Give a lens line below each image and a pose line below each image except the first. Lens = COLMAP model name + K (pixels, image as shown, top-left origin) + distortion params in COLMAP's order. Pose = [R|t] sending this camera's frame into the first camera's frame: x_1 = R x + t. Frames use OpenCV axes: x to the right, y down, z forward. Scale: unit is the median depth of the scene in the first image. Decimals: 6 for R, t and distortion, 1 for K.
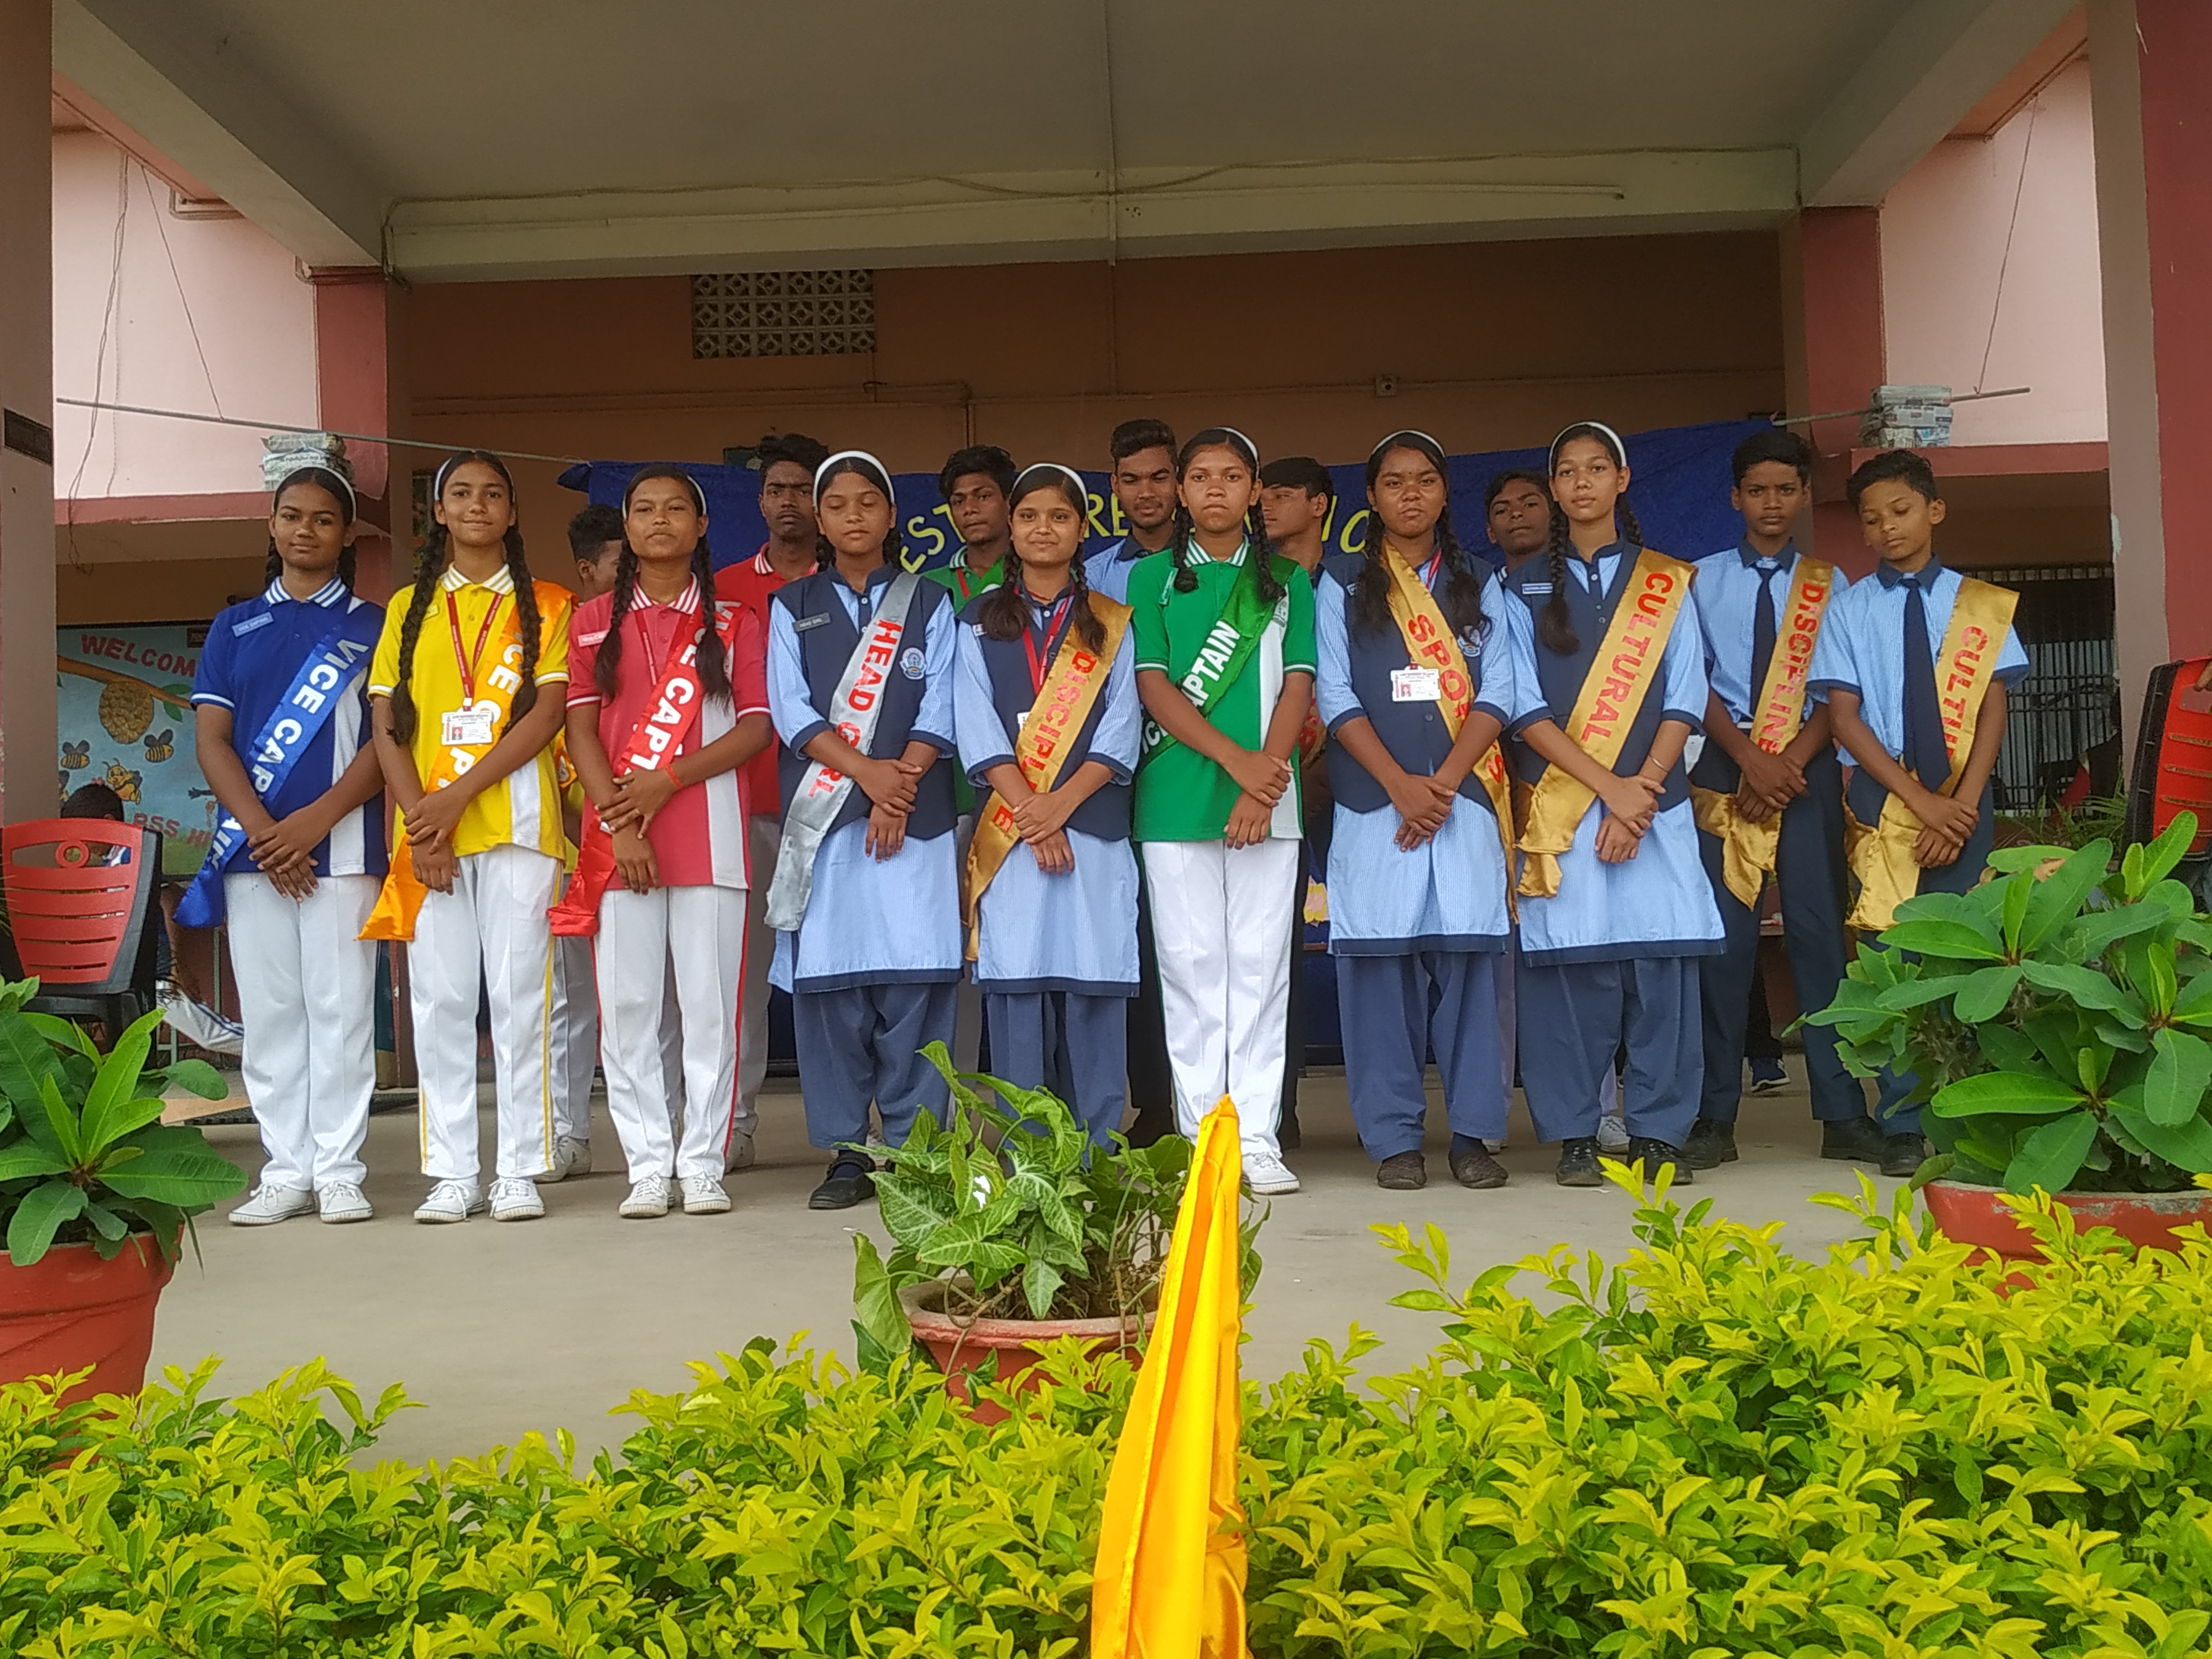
lens RADIAL K [[2247.4, 0, 1106.0], [0, 2247.4, 829.5], [0, 0, 1]] dist [0.121766, -0.360573]
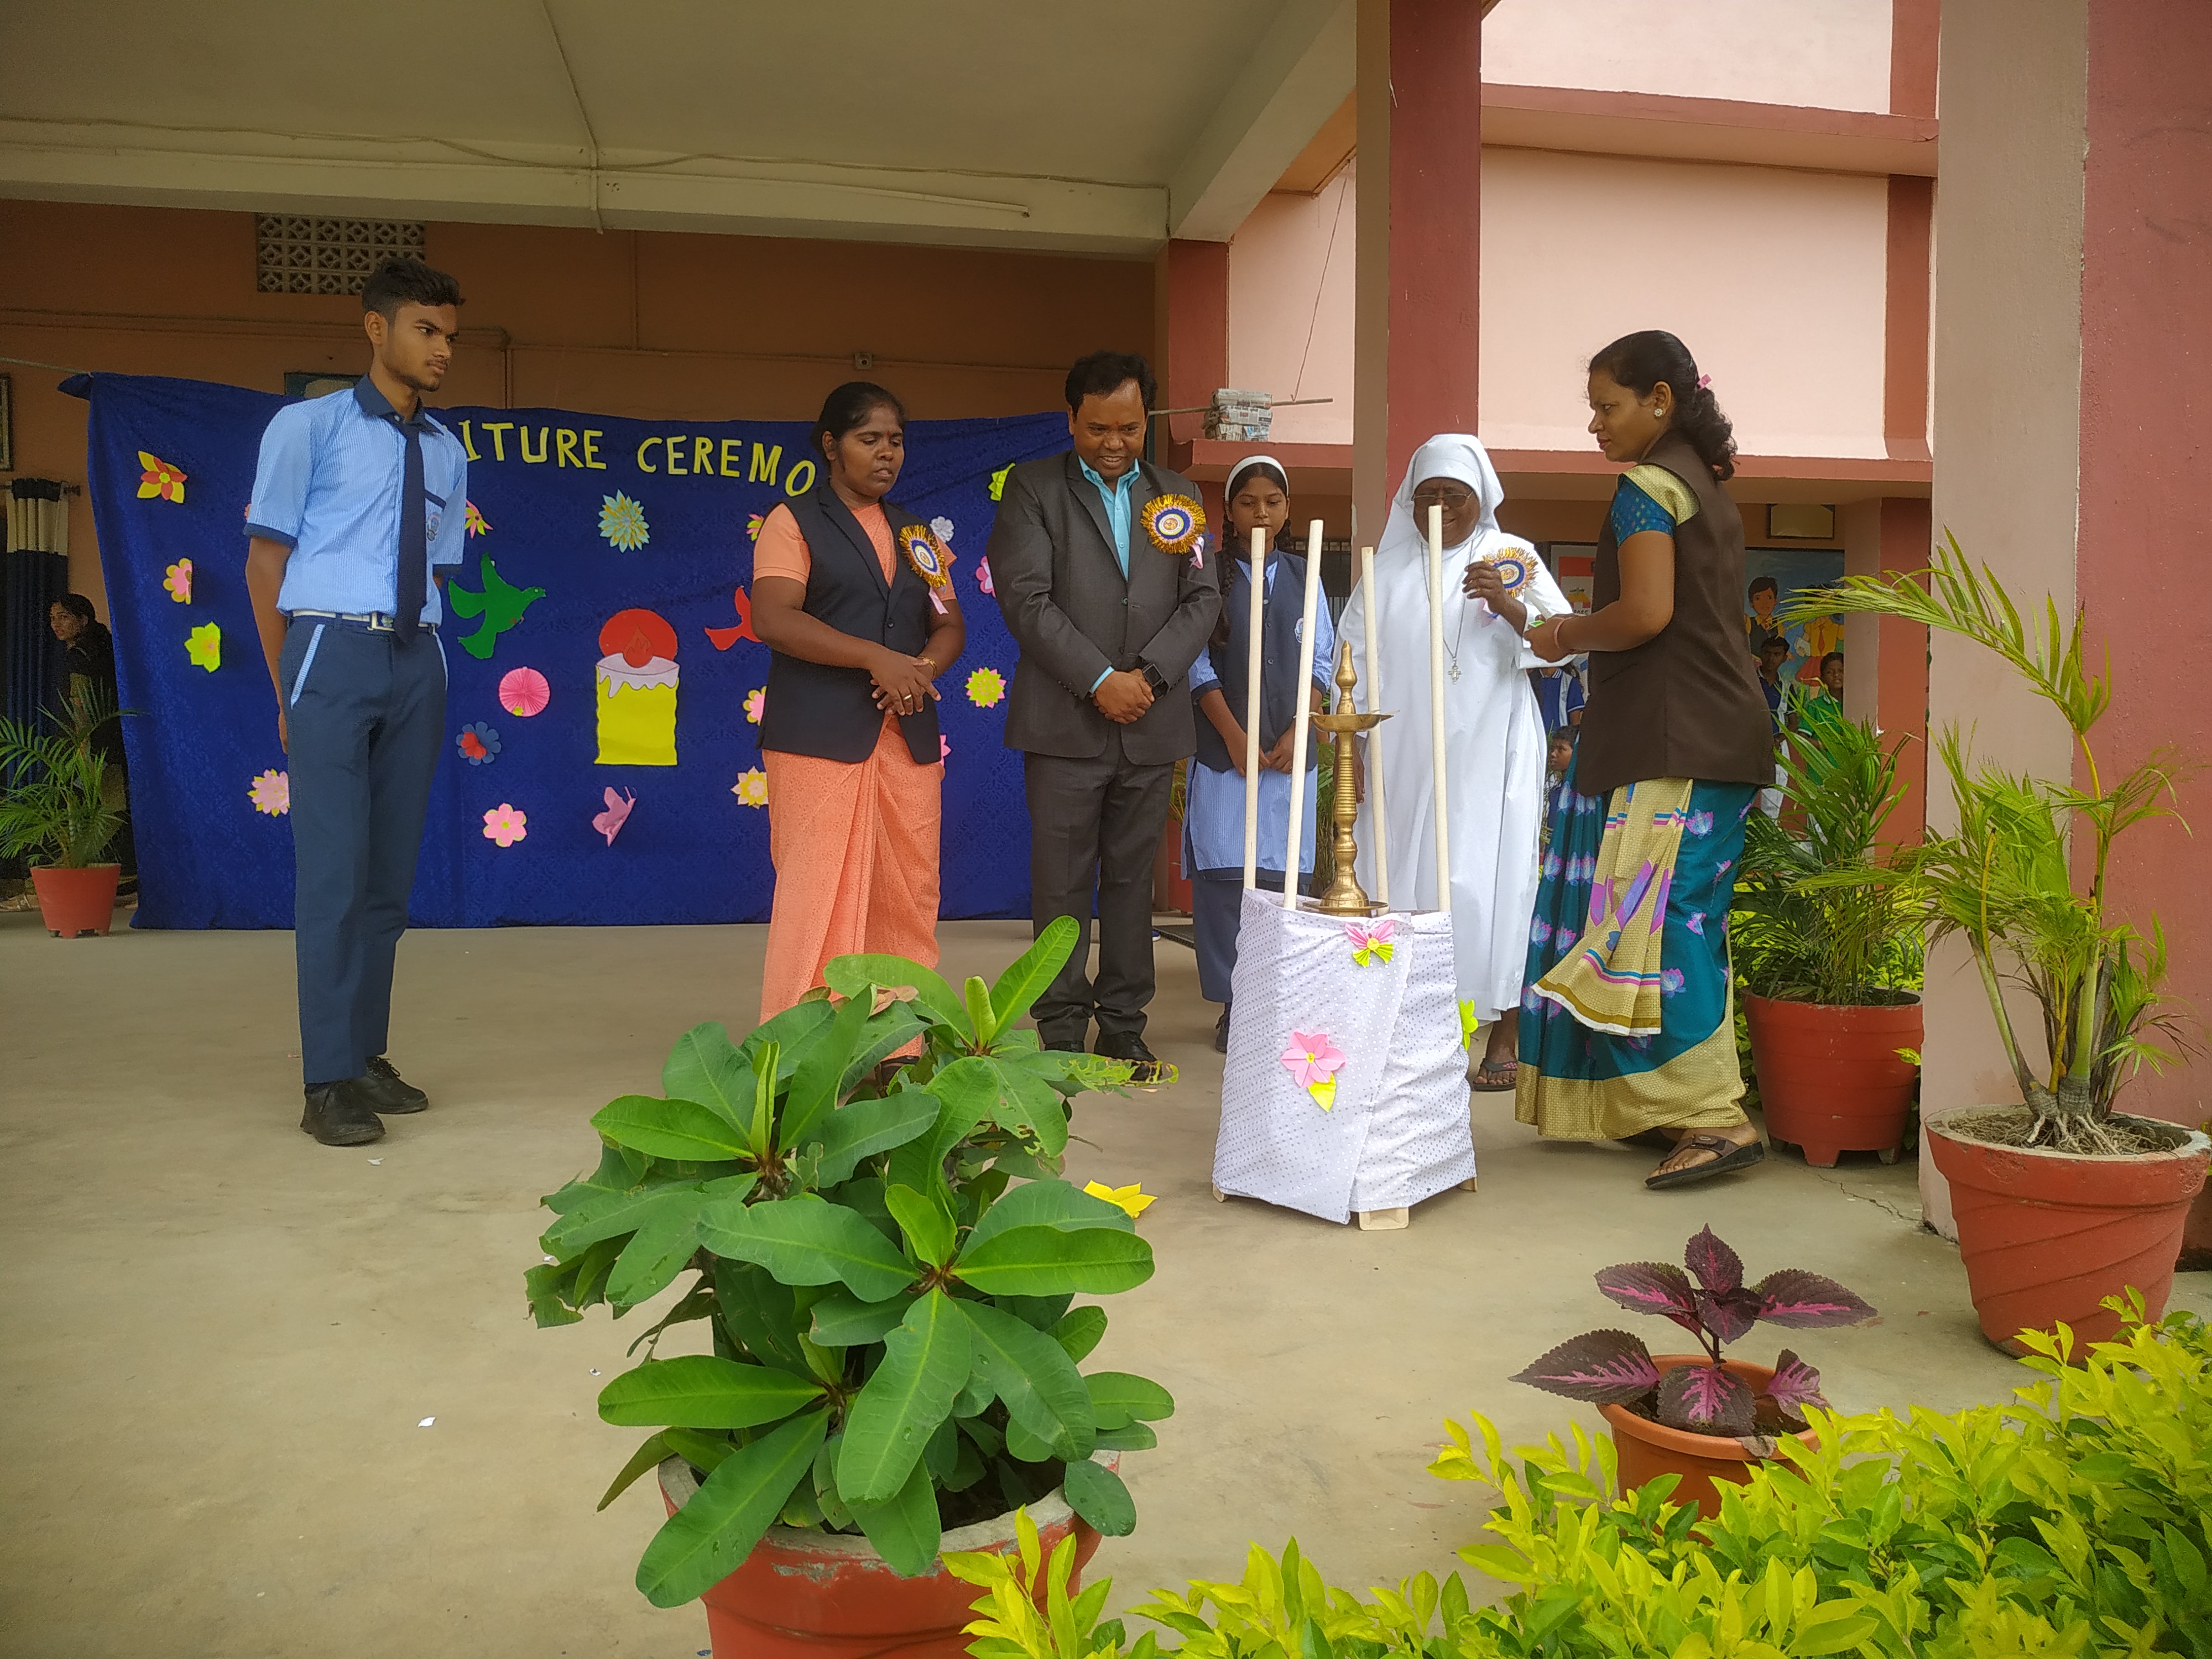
lens RADIAL K [[1610.9, 0, 1113.0], [0, 1610.9, 856.6], [0, 0, 1]] dist [-0.013595, -0.005815]
pose [[0.975480, 0.012852, 0.219714, 0.412267], [-0.034296, 0.994975, 0.094064, -0.085736], [-0.217401, -0.099293, 0.971019, 0.543103]]
